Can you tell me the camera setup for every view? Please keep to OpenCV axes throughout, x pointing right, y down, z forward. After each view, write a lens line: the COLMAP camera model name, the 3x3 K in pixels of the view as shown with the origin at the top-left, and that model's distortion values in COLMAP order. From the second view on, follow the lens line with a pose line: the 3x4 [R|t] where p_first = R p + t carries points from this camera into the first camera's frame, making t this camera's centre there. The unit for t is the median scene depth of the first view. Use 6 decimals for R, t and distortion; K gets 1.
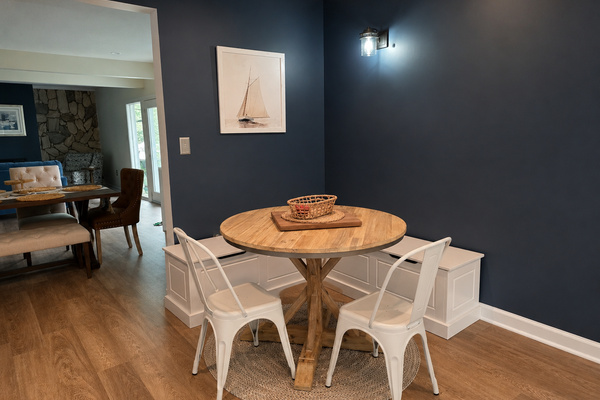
lens RADIAL K [[361.2, 0, 299.8], [0, 361.2, 218.3], [0, 0, 1]] dist [-0.001985, -0.004777]
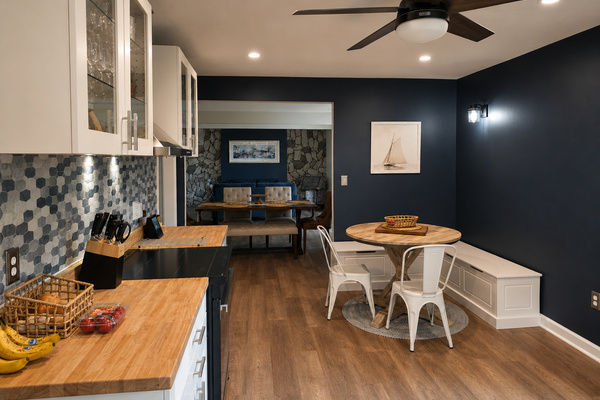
lens RADIAL K [[361.2, 0, 299.8], [0, 361.2, 218.3], [0, 0, 1]] dist [-0.001985, -0.004777]
pose [[0.831813, 0.095830, -0.546721, 0.377009], [-0.132384, 0.990810, -0.027747, 0.041307], [0.539038, 0.095457, 0.836855, -0.440315]]
